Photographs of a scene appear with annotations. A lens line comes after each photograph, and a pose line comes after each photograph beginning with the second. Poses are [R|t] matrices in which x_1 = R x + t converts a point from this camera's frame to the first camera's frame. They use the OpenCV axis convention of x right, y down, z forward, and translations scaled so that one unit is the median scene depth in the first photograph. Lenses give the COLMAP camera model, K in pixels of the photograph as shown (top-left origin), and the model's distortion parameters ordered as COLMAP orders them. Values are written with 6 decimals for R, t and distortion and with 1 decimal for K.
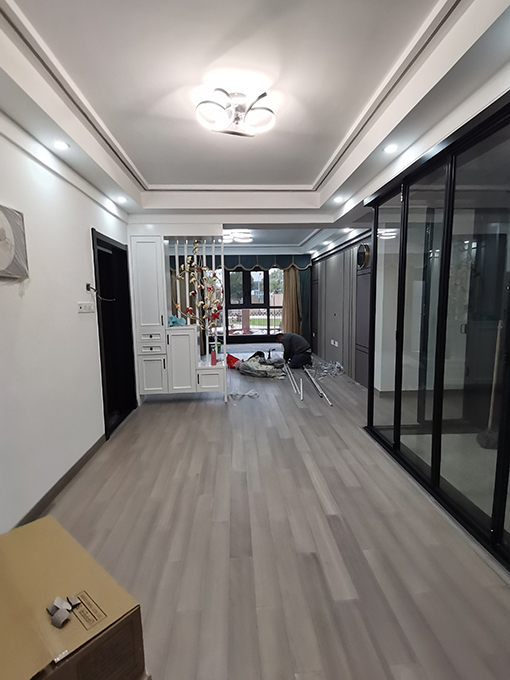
lens RADIAL K [[334.7, 0, 256.3], [0, 334.7, 337.0], [0, 0, 1]] dist [0.045471, -0.025968]
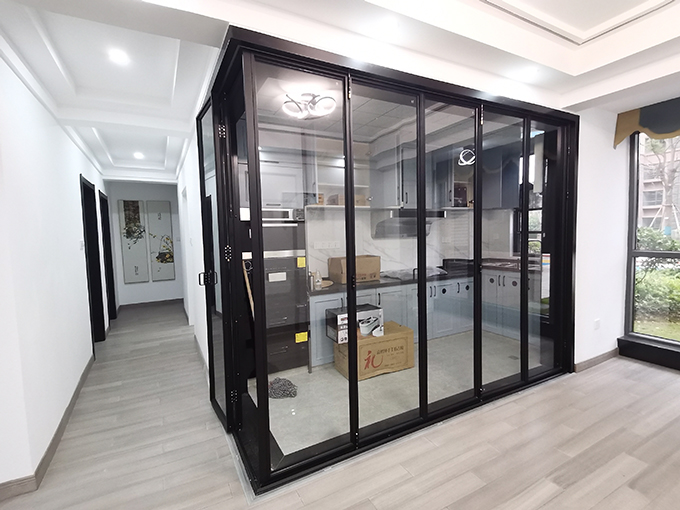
lens RADIAL K [[334.7, 0, 343.9], [0, 334.7, 255.4], [0, 0, 1]] dist [0.045471, -0.025968]
pose [[-0.421920, -0.032391, 0.906054, -0.137597], [0.133870, 0.986182, 0.097595, -0.084248], [-0.896695, 0.162471, -0.411754, 0.821148]]
